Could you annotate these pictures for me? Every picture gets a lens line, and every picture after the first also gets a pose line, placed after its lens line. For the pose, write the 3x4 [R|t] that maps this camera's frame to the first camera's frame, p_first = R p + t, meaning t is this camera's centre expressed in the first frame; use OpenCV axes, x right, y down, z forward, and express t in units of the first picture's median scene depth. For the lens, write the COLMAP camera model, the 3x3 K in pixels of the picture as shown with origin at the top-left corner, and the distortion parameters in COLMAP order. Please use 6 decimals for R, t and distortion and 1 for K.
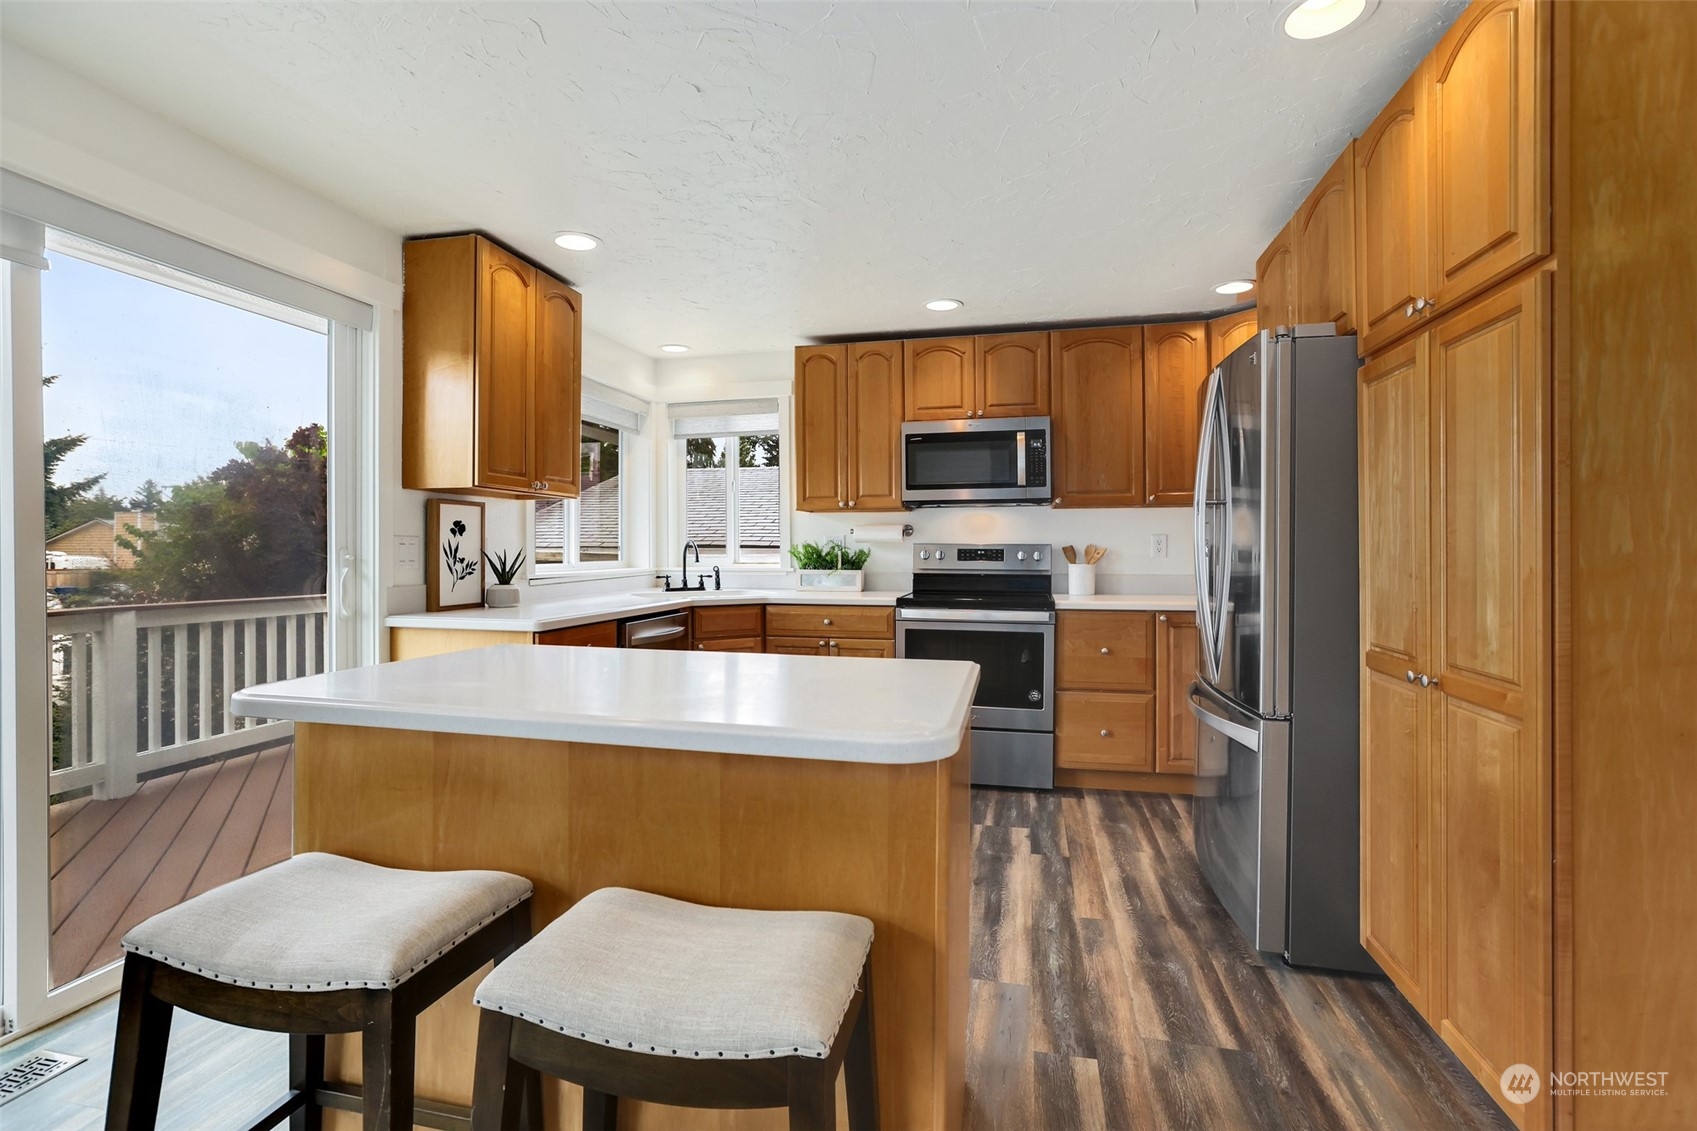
lens RADIAL K [[785.1, 0, 841.7], [0, 785.1, 552.1], [0, 0, 1]] dist [-0.013161, 0.000752]
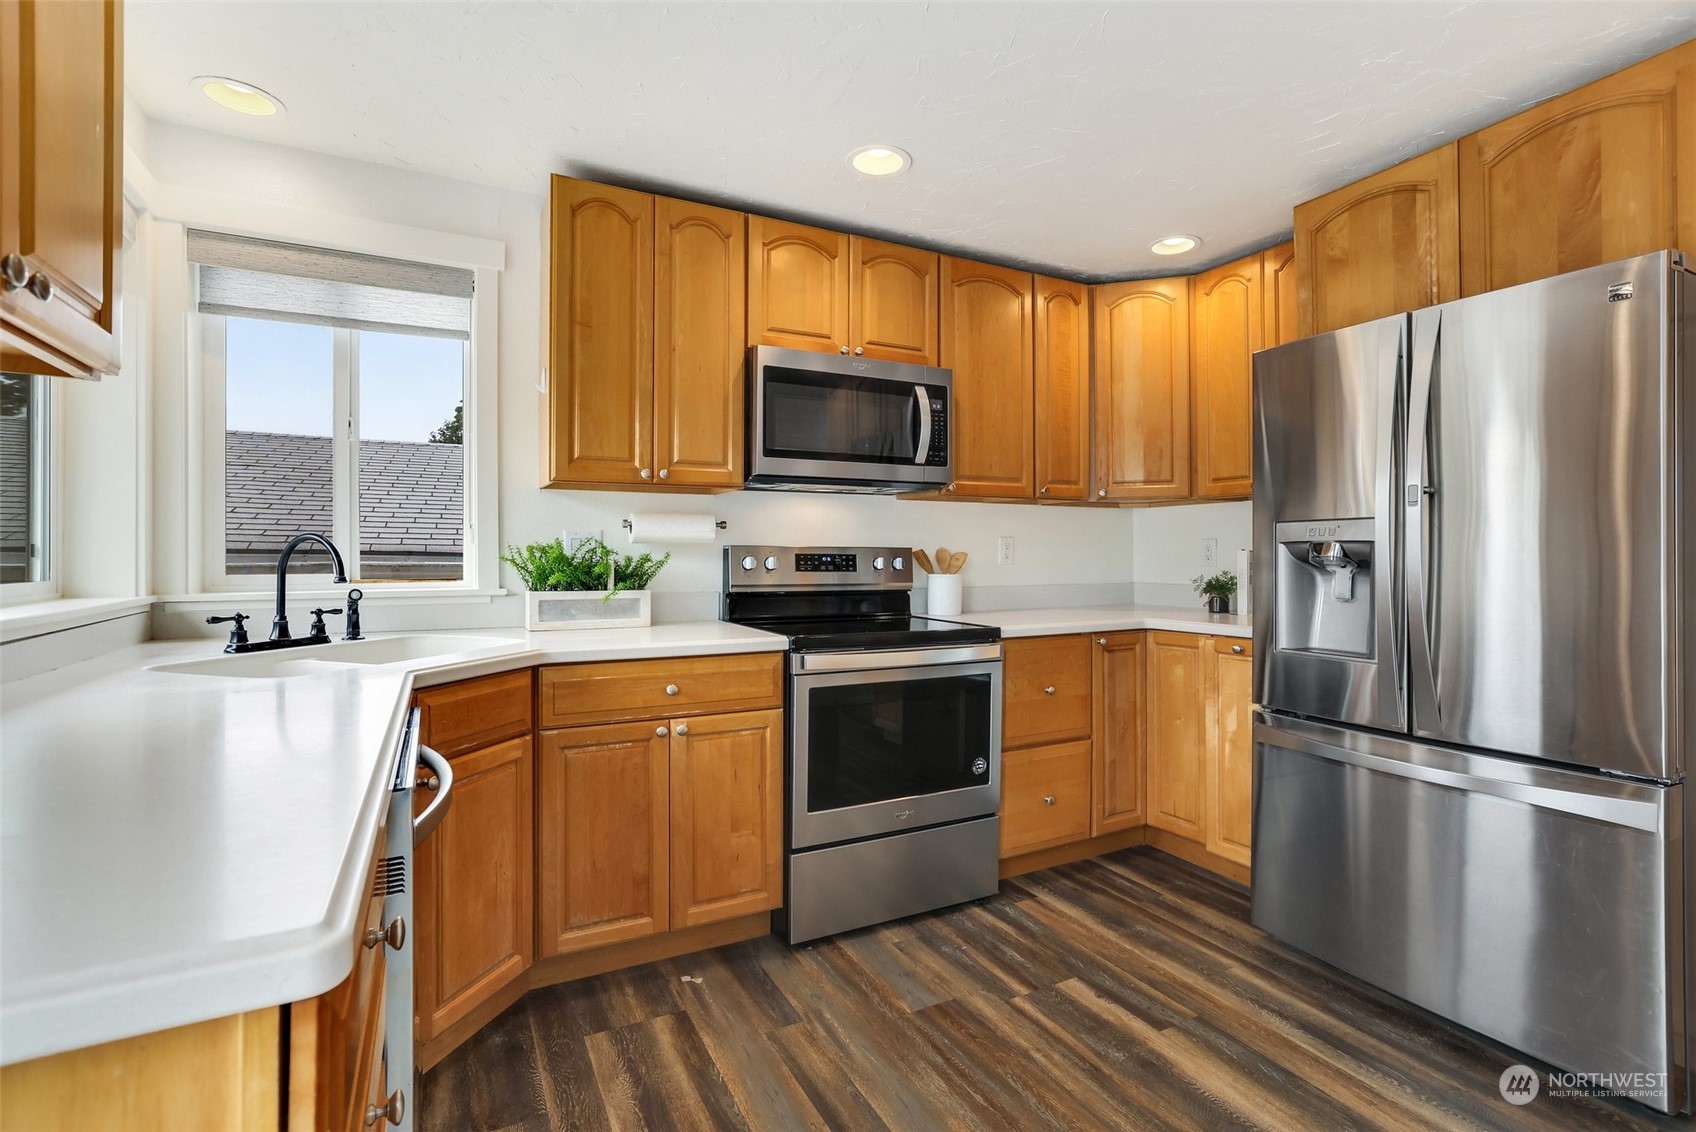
lens RADIAL K [[784.7, 0, 841.2], [0, 784.7, 552.7], [0, 0, 1]] dist [-0.013161, 0.000752]
pose [[0.758550, 0.002766, 0.651609, -0.278751], [0.001616, 0.999980, -0.006126, -0.001181], [-0.651613, 0.005700, 0.758530, 0.516160]]
